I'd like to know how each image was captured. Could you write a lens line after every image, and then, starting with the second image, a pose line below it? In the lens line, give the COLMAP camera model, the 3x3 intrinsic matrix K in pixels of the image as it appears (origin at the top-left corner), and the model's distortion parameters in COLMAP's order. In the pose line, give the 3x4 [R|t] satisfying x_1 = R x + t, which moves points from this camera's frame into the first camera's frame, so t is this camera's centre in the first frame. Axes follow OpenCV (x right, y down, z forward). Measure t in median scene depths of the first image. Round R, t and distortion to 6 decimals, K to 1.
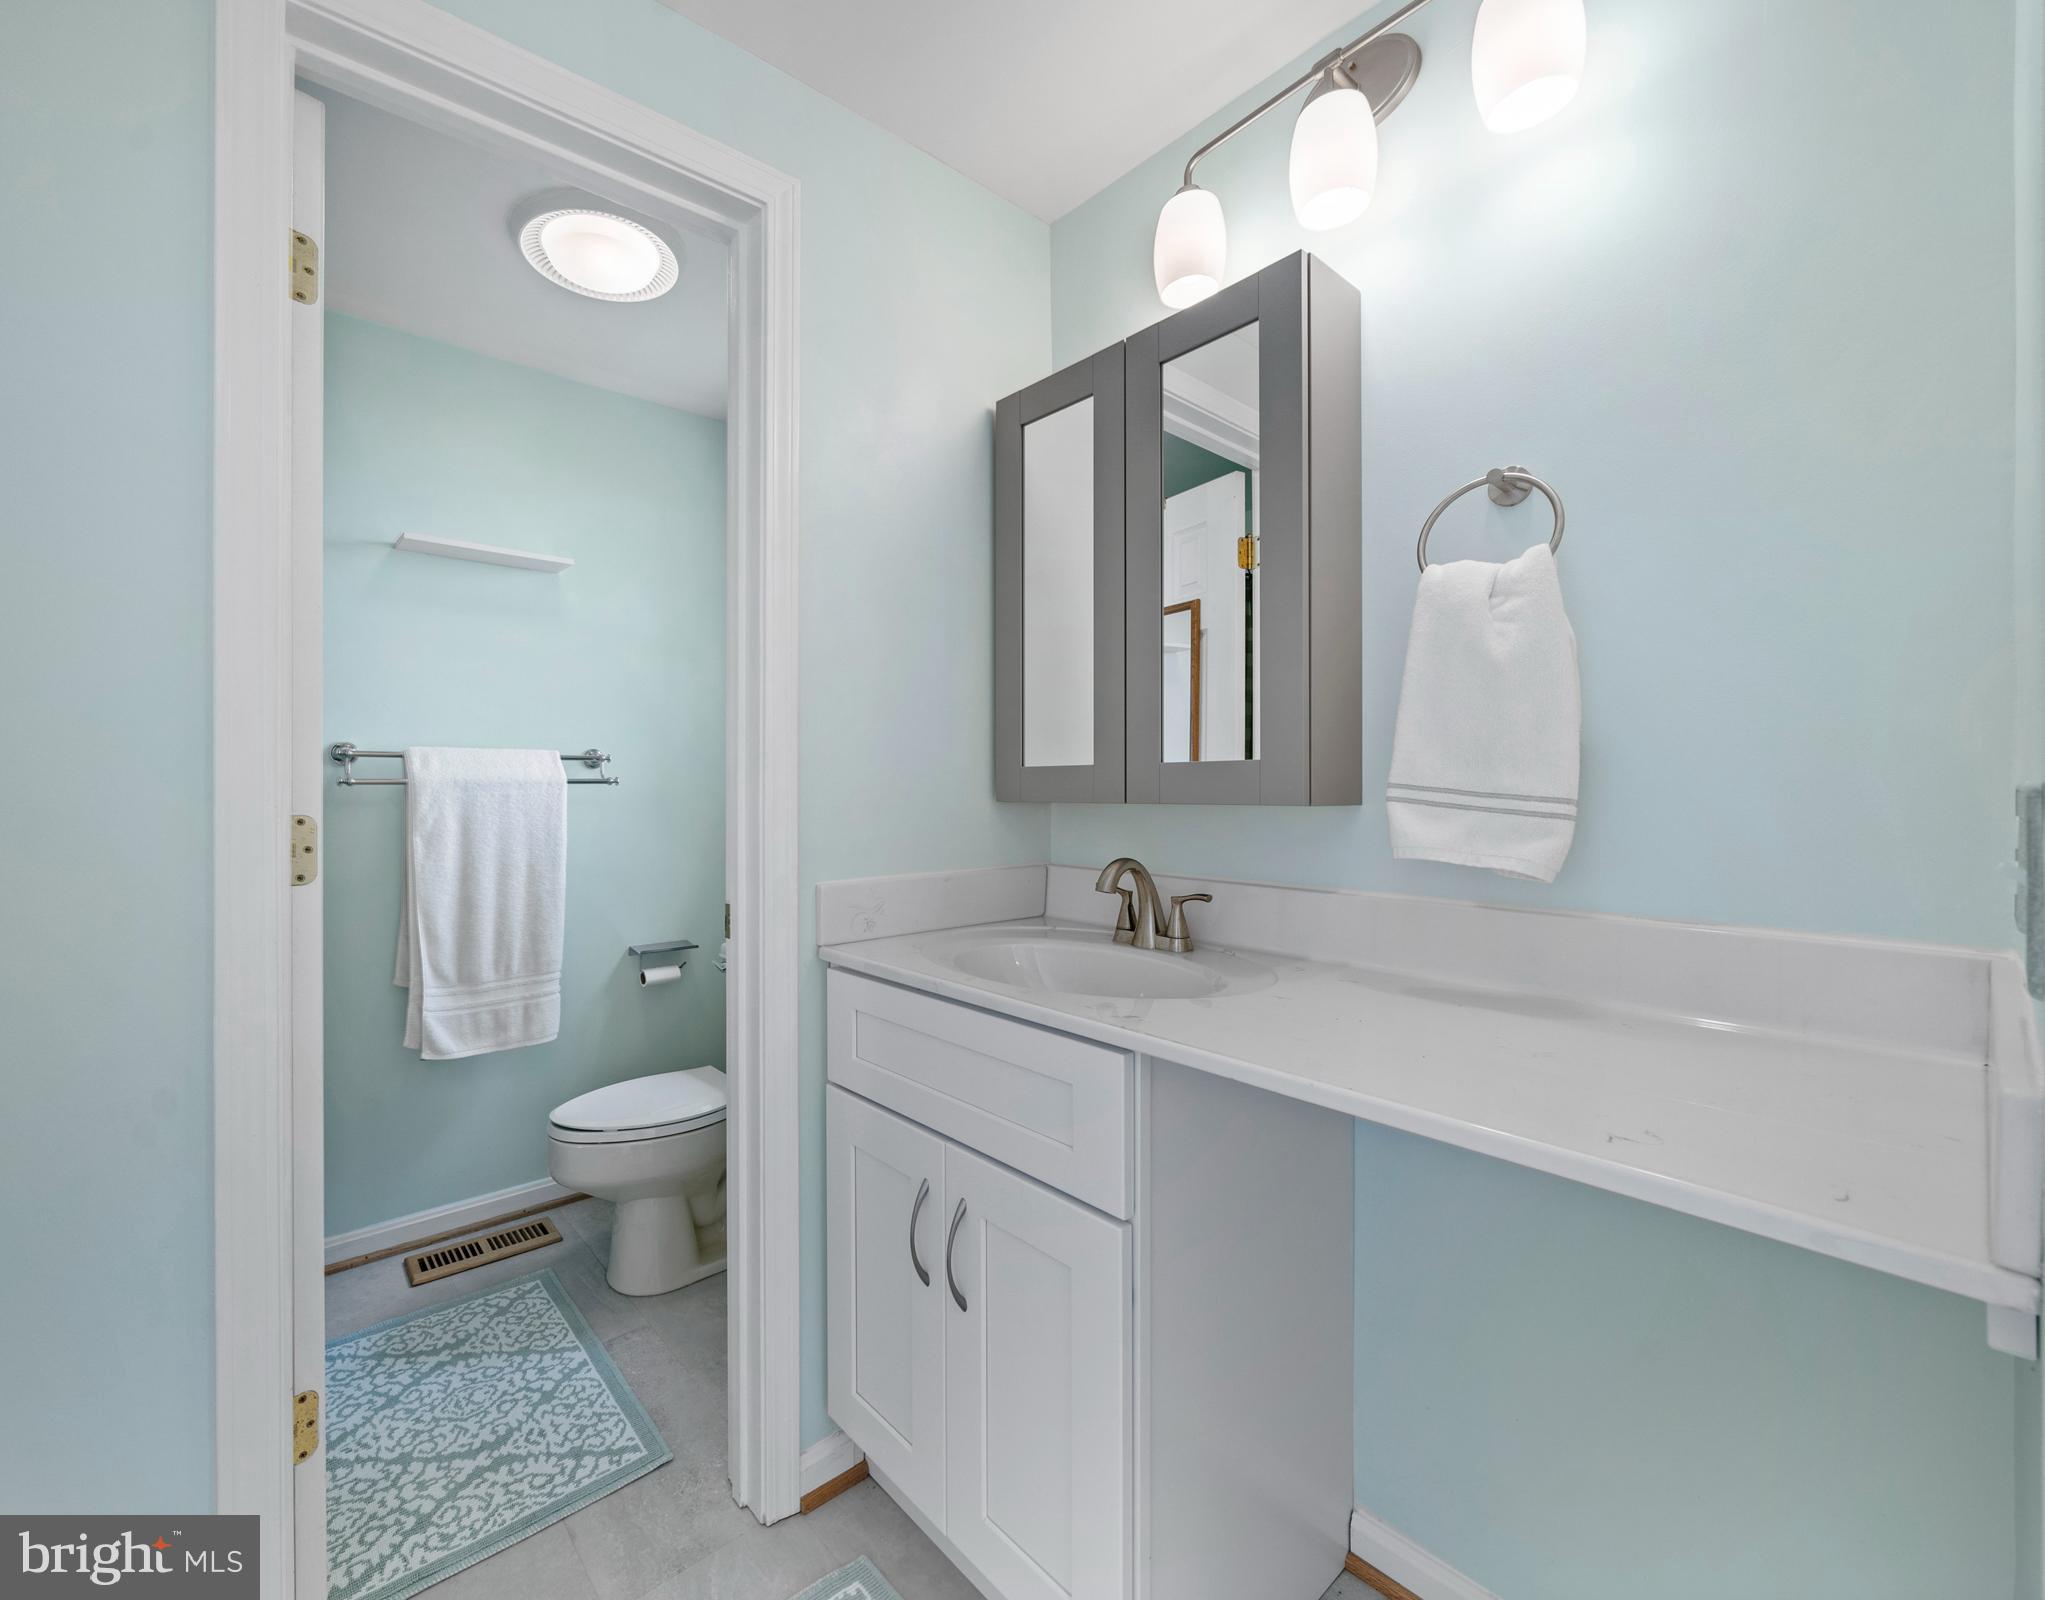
lens RADIAL K [[878.8, 0, 1019.7], [0, 878.8, 788.9], [0, 0, 1]] dist [-0.010673, -0.000313]
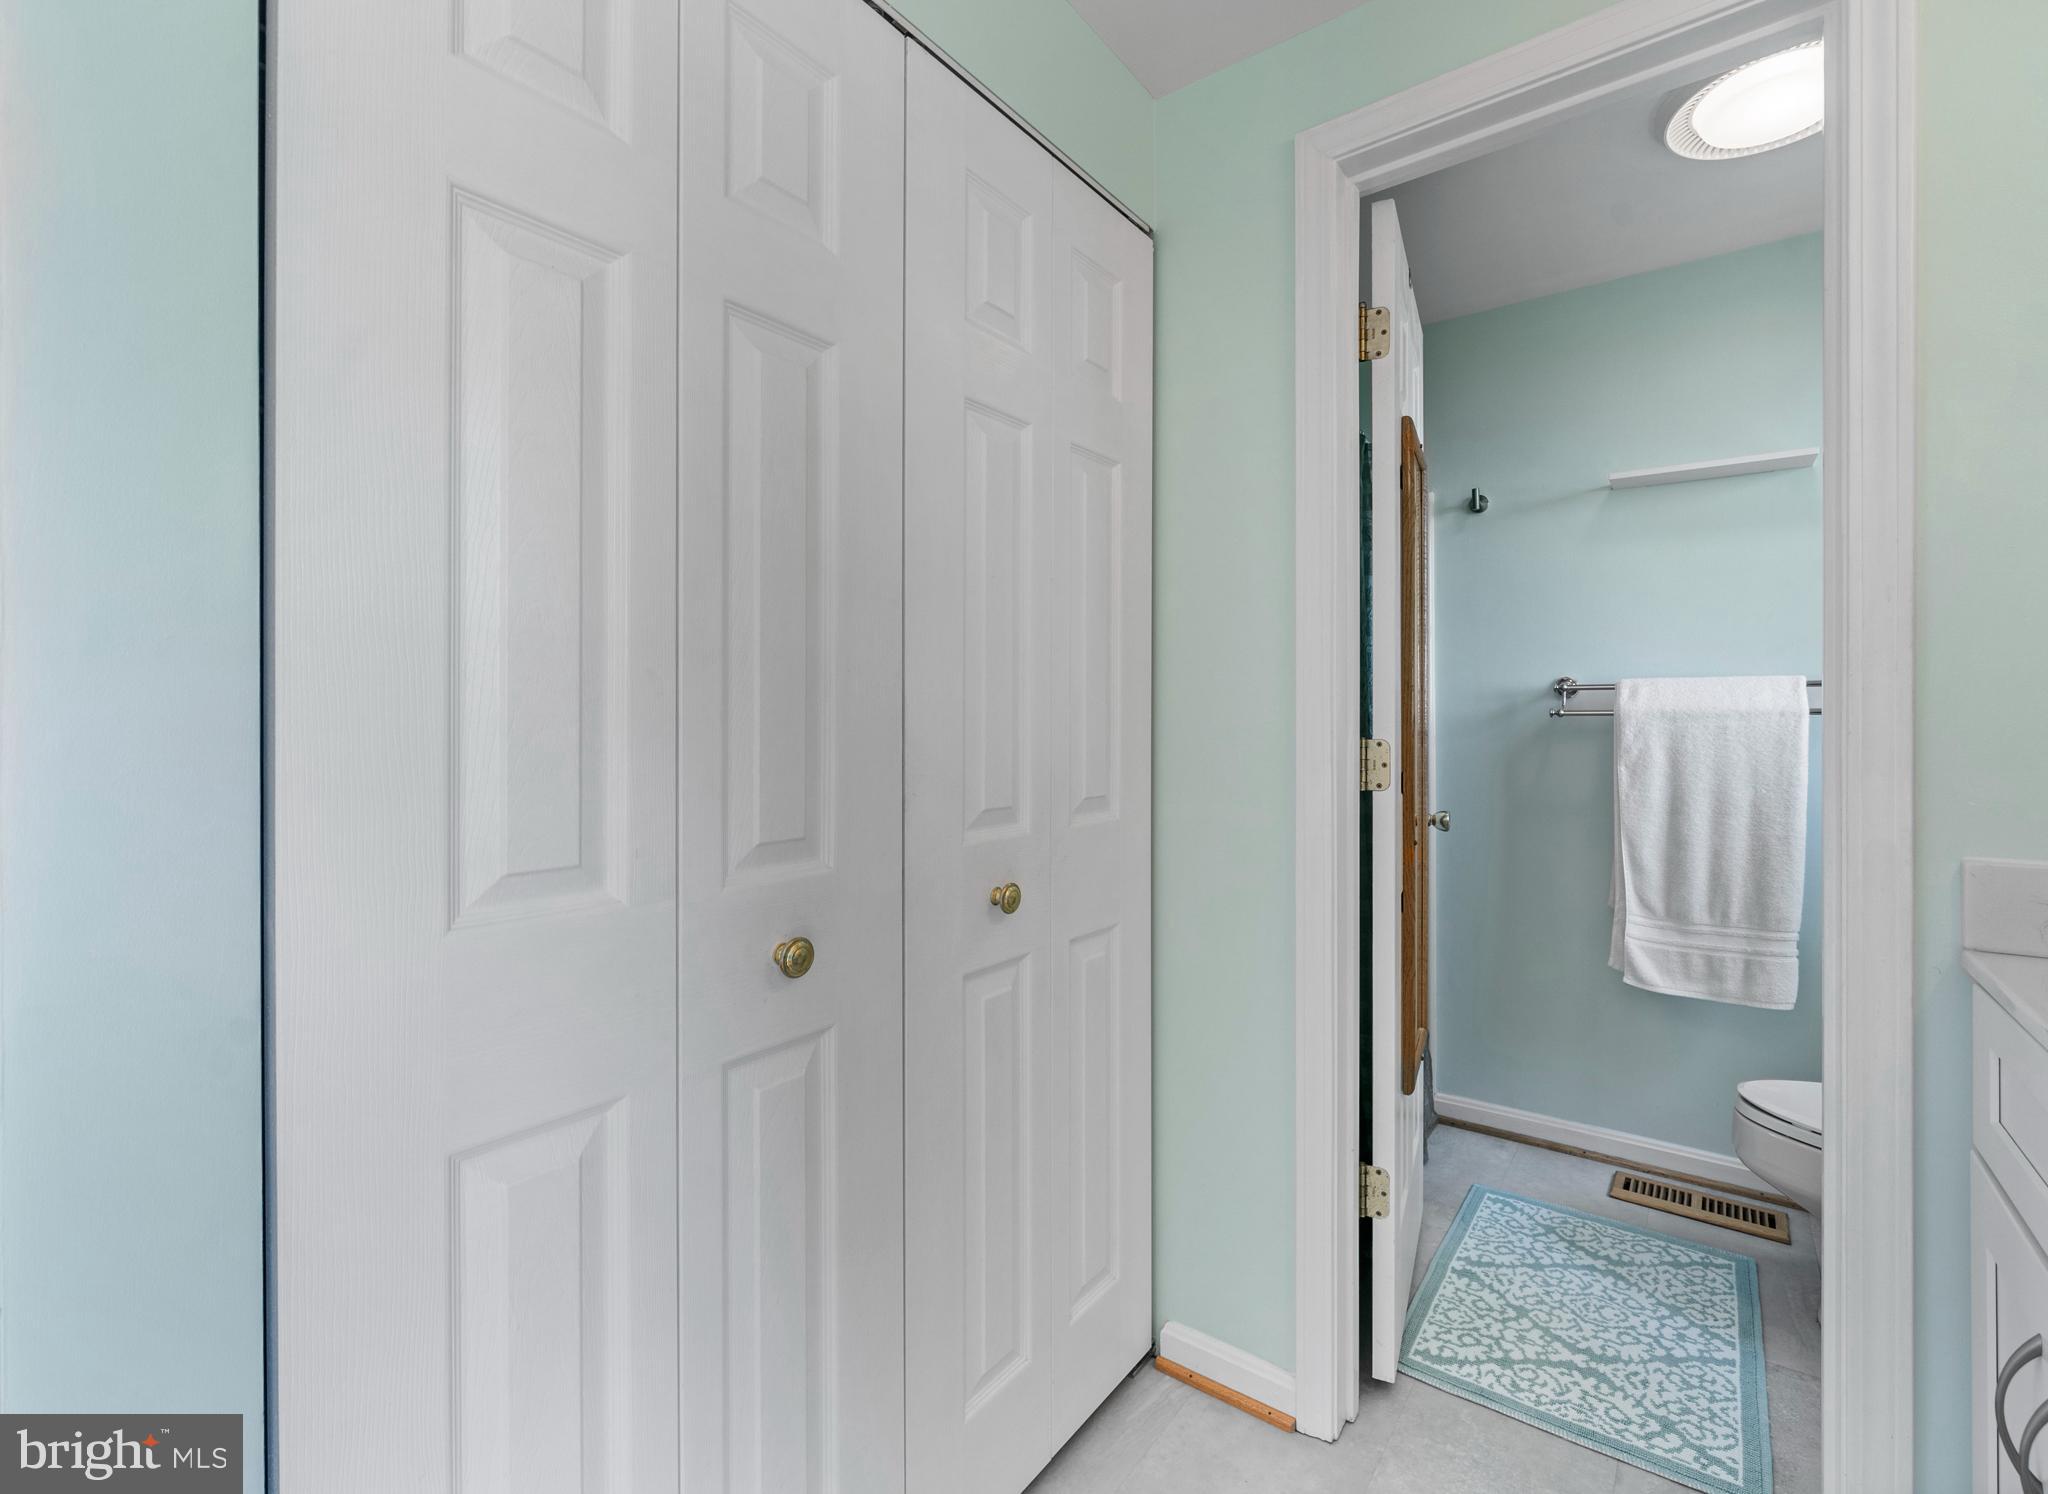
lens RADIAL K [[929.7, 0, 1021.1], [0, 929.7, 730.8], [0, 0, 1]] dist [-0.001260, -0.000911]
pose [[0.203657, 0.014857, -0.978929, 0.273007], [-0.002566, 0.999890, 0.014641, -0.001587], [0.979039, -0.000470, 0.203673, 0.093368]]
